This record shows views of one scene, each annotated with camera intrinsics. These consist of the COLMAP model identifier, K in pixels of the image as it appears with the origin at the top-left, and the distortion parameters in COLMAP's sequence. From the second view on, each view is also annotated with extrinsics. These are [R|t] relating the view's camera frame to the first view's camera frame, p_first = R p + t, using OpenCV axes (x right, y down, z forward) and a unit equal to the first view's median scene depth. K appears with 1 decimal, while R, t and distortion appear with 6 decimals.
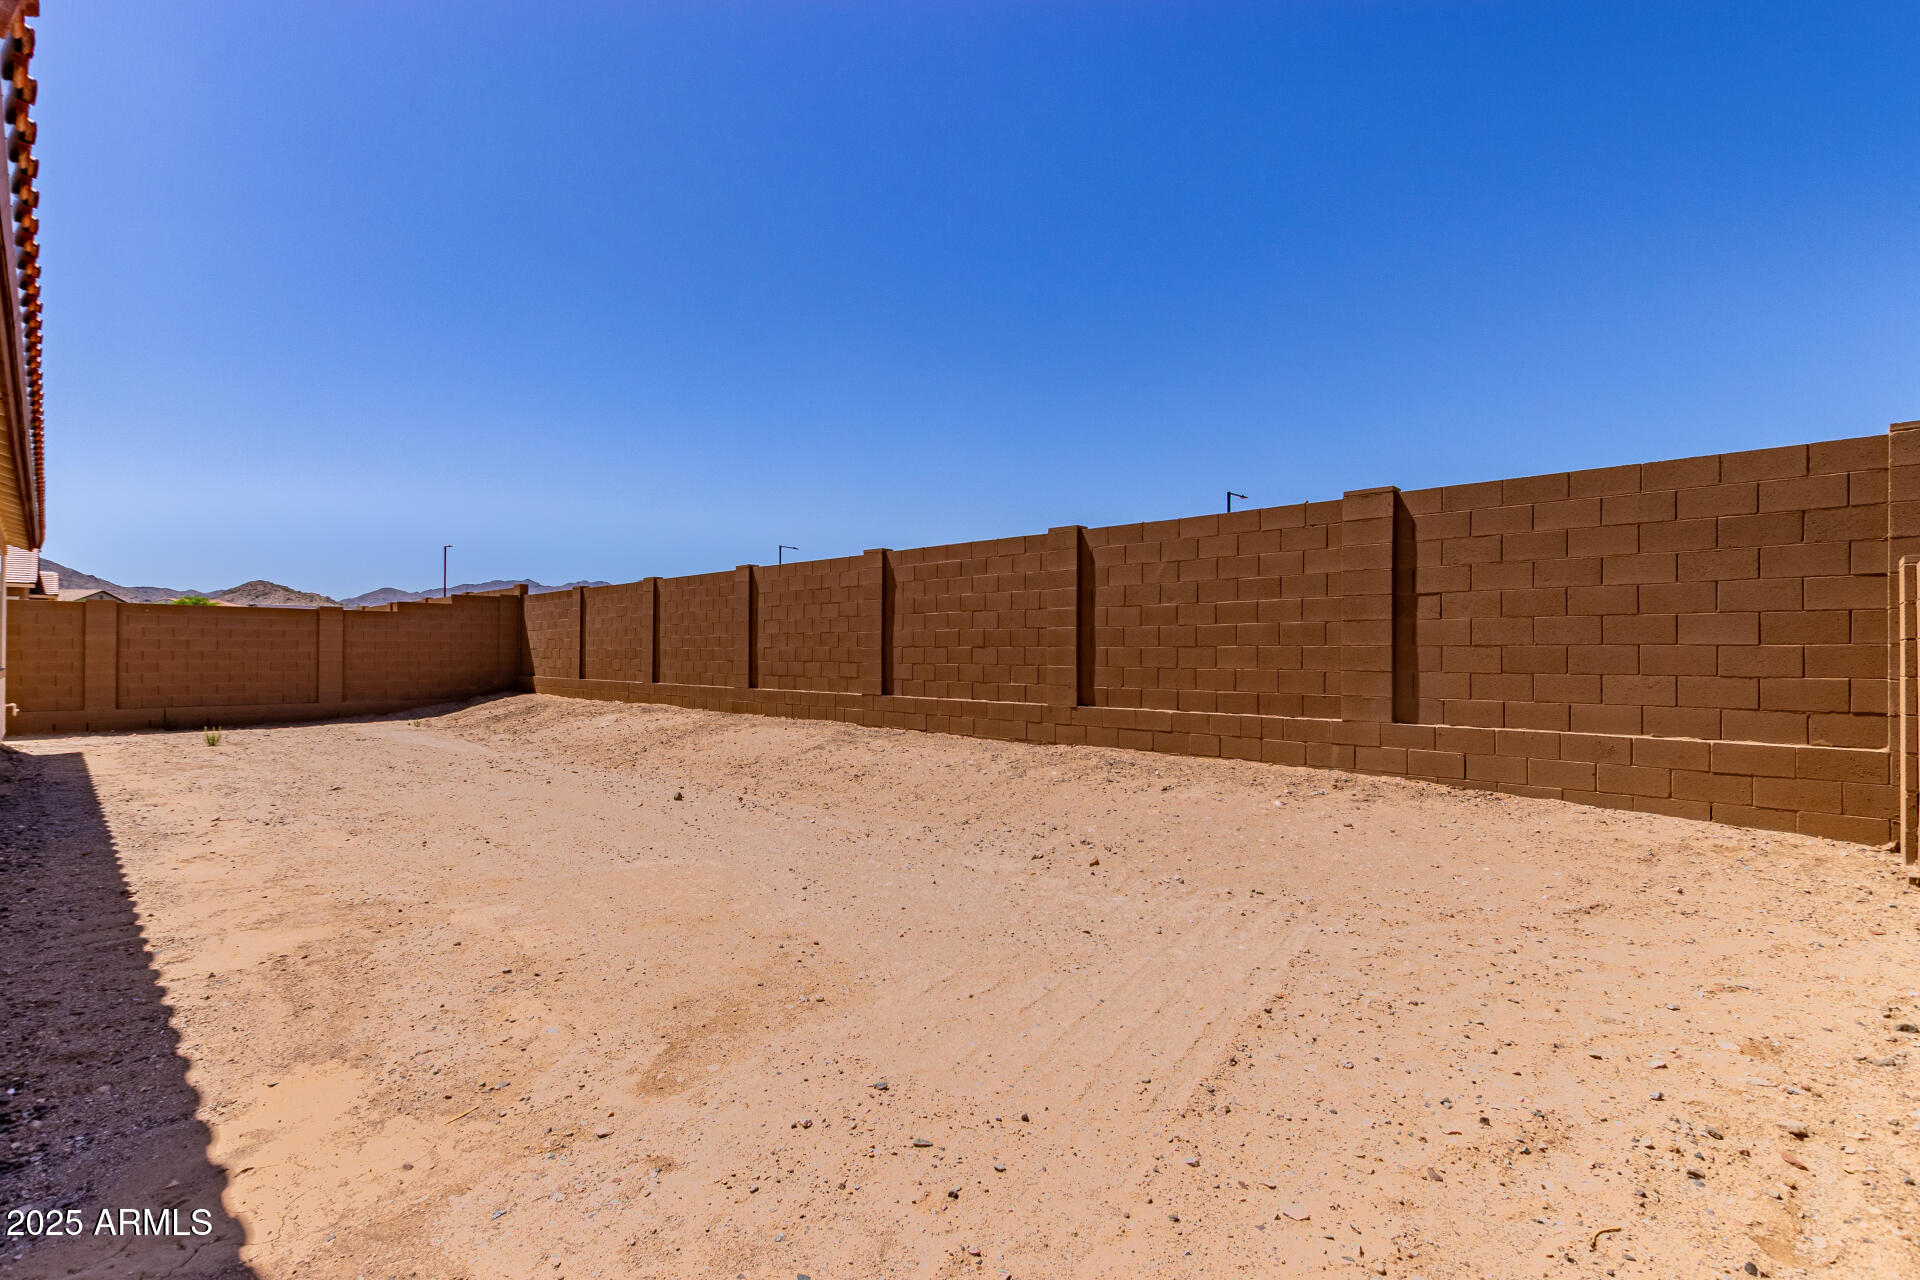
lens RADIAL K [[884.6, 0, 959.2], [0, 884.6, 644.3], [0, 0, 1]] dist [0.003159, -0.000268]
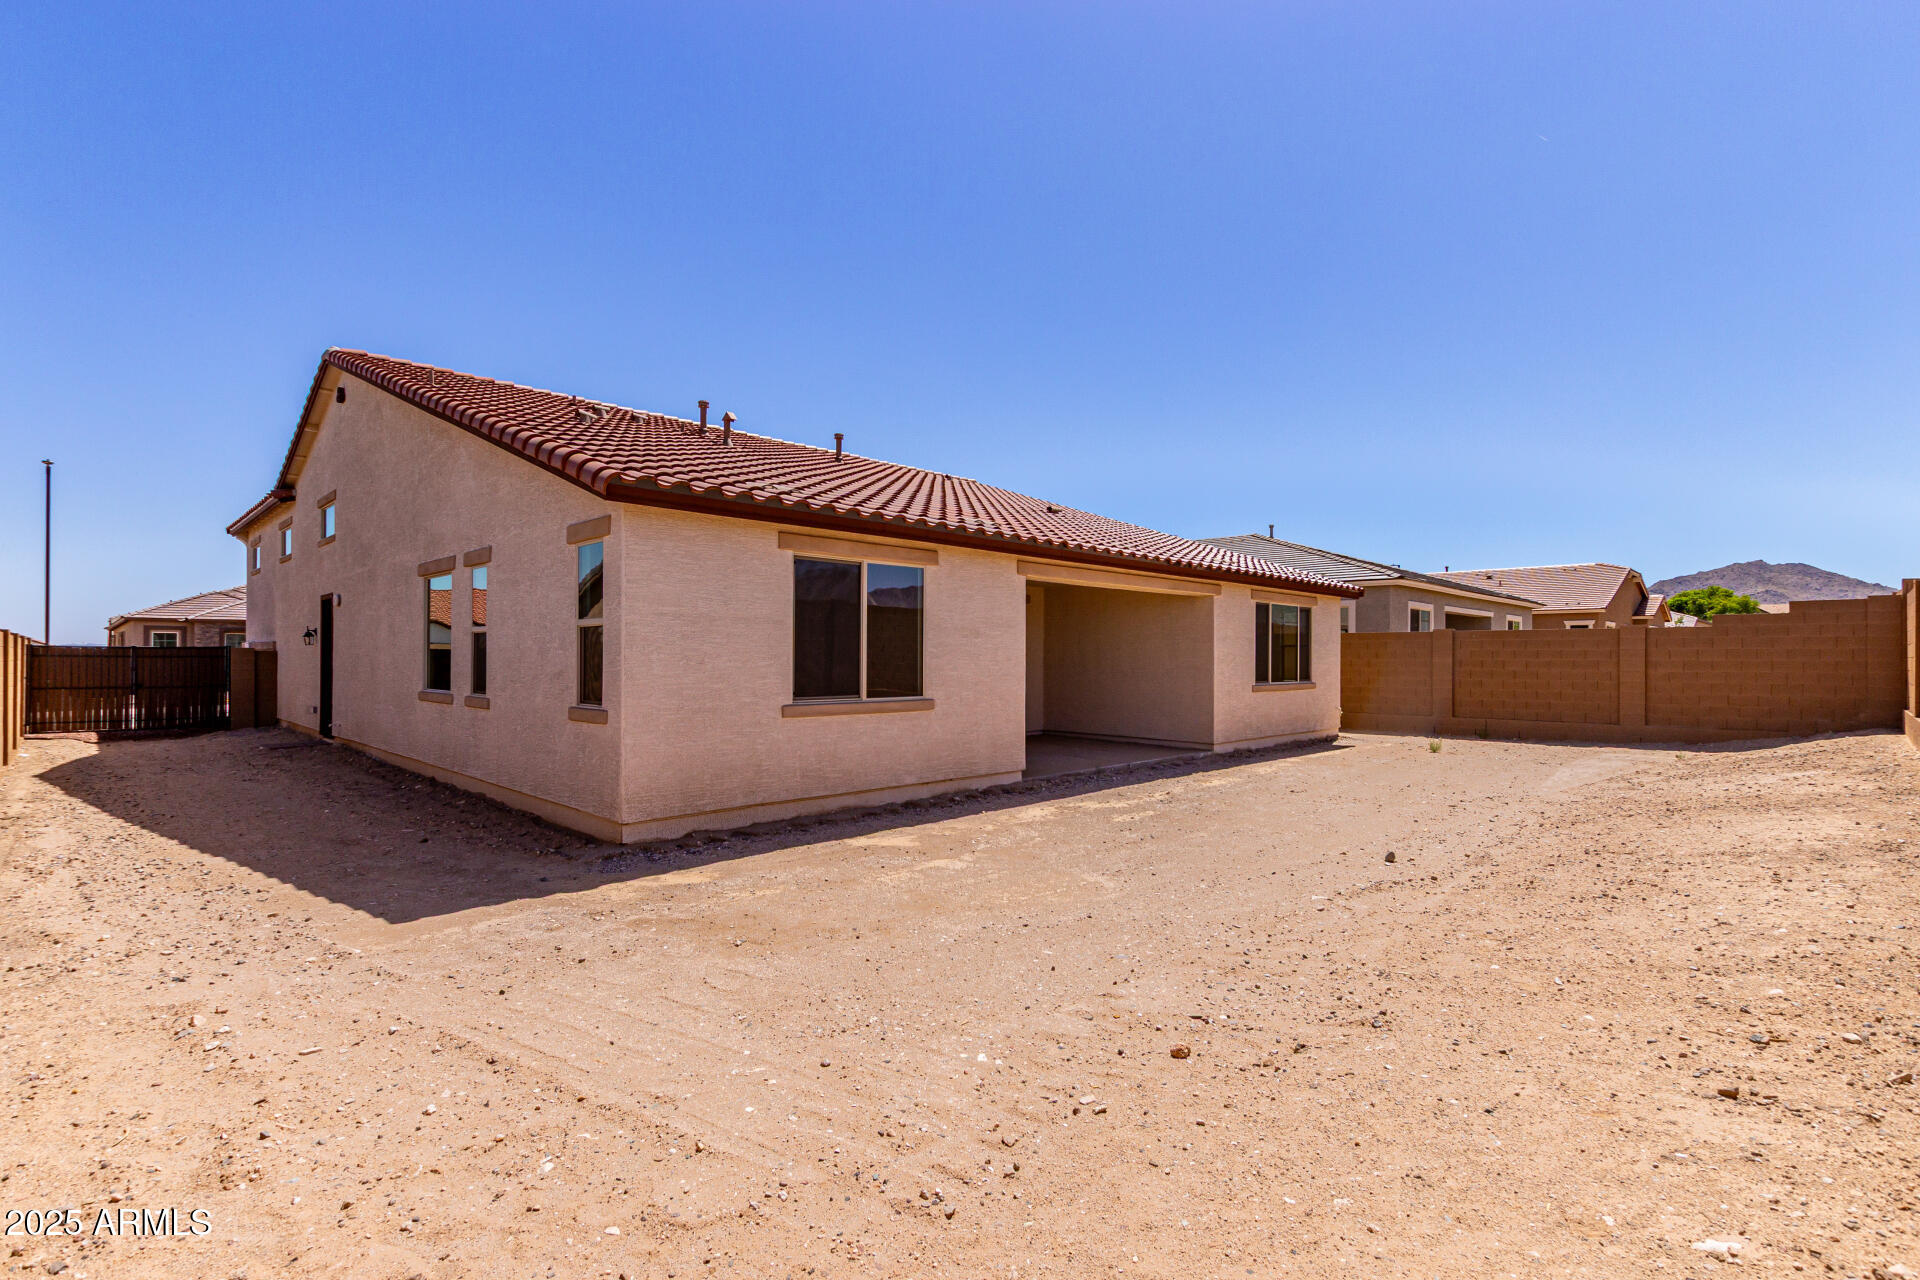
lens RADIAL K [[884.6, 0, 962.3], [0, 884.6, 650.7], [0, 0, 1]] dist [0.003159, -0.000268]
pose [[-0.009761, -0.010577, -0.999896, 0.314134], [0.005966, 0.999926, -0.010636, -0.010956], [0.999935, -0.006069, -0.009697, 0.348587]]
